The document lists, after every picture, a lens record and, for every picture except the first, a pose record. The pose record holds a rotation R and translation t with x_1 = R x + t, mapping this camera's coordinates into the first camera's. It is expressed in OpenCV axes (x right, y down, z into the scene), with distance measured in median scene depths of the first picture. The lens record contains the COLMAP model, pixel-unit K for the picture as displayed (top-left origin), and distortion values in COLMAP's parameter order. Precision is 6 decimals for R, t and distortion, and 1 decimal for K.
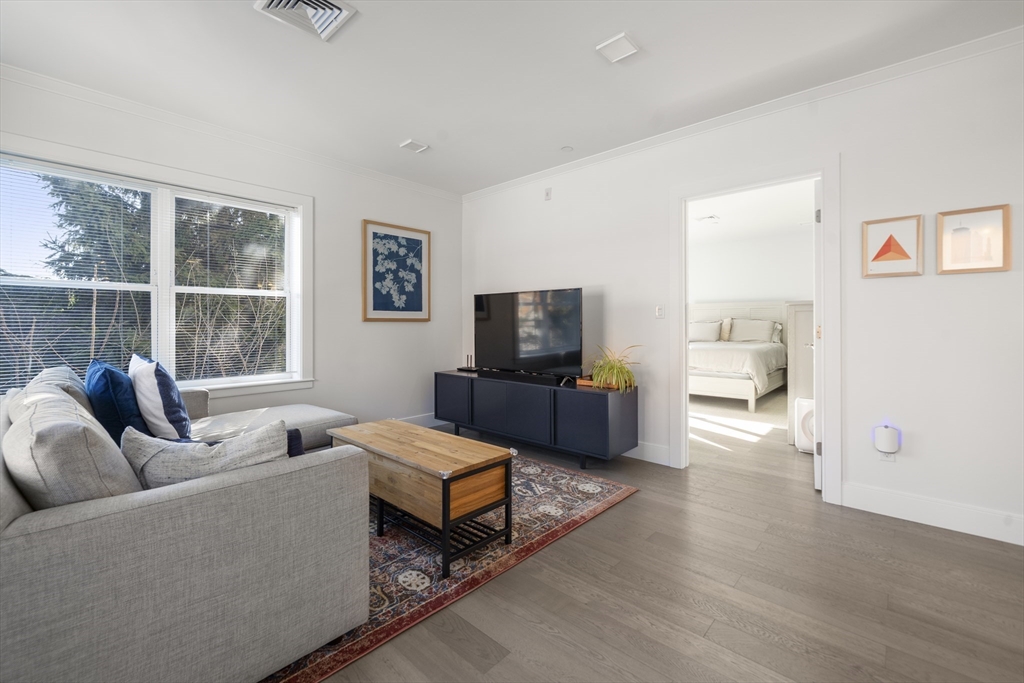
lens RADIAL K [[442.0, 0, 496.1], [0, 442.0, 326.6], [0, 0, 1]] dist [-0.000589, 0.000078]
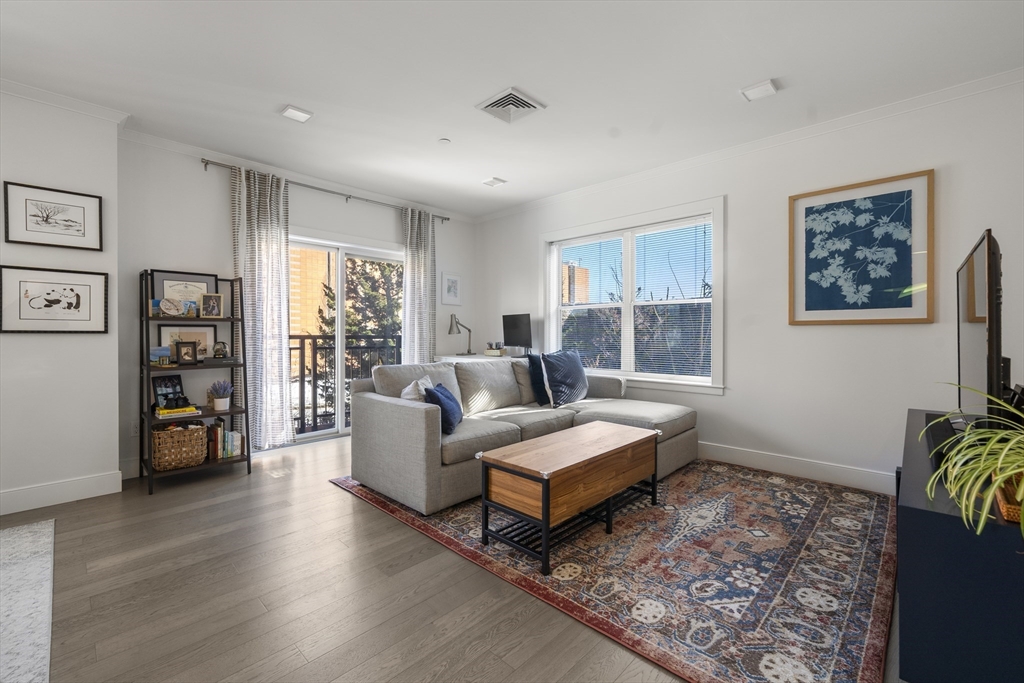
lens RADIAL K [[432.0, 0, 511.4], [0, 432.0, 337.5], [0, 0, 1]] dist [-0.000385, 0.000062]
pose [[-0.011974, 0.015042, -0.999815, 0.469838], [-0.002141, 0.999884, 0.015069, -0.000349], [0.999926, 0.002321, -0.011941, 0.494597]]
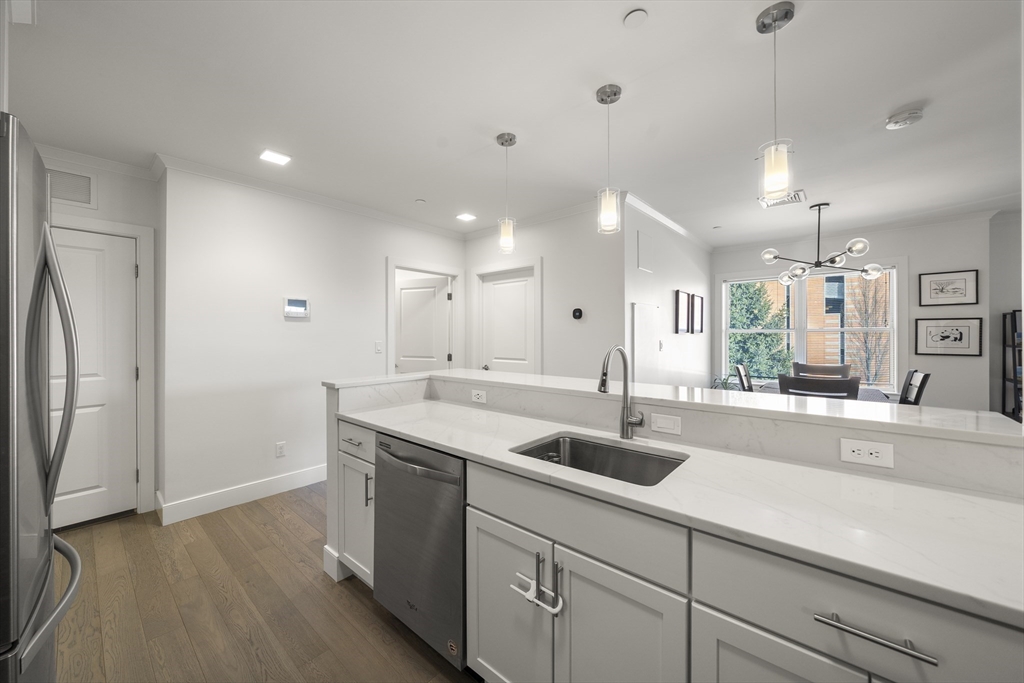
lens RADIAL K [[383.1, 0, 509.8], [0, 383.1, 334.8], [0, 0, 1]] dist [0.000463, 0.000113]
pose [[-0.999512, 0.008377, -0.030107, 0.904618], [0.008391, 0.999965, -0.000363, -0.048744], [0.030103, -0.000616, -0.999547, 0.716055]]
